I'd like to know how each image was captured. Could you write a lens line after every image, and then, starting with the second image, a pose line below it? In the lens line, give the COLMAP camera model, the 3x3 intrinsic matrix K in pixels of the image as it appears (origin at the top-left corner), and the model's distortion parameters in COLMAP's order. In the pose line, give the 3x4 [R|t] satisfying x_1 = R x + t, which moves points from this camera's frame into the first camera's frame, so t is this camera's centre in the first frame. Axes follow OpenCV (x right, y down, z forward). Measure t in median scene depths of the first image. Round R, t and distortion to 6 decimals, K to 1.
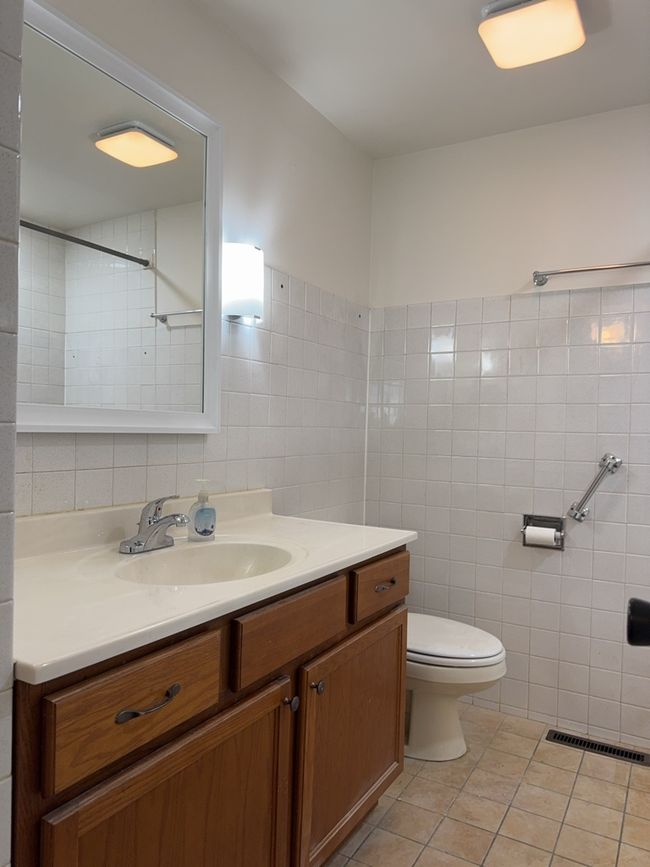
lens RADIAL K [[606.2, 0, 324.2], [0, 606.2, 444.4], [0, 0, 1]] dist [0.053360, -0.065137]
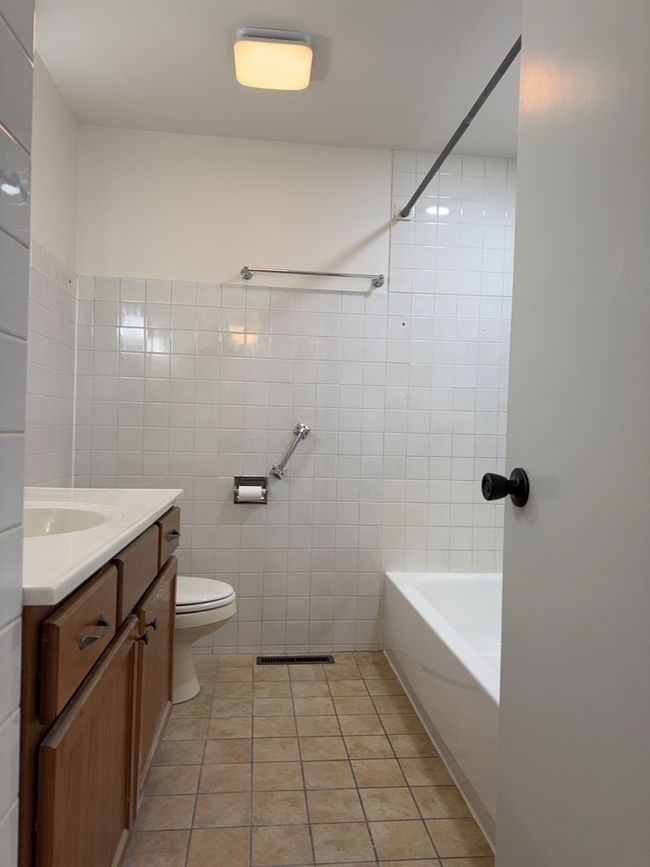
lens RADIAL K [[619.6, 0, 325.0], [0, 619.6, 433.5], [0, 0, 1]] dist [0.060418, -0.077675]
pose [[0.797301, -0.002234, 0.603578, -0.267213], [0.003377, 0.999994, -0.000760, 0.039007], [-0.603573, 0.002644, 0.797304, -0.040204]]
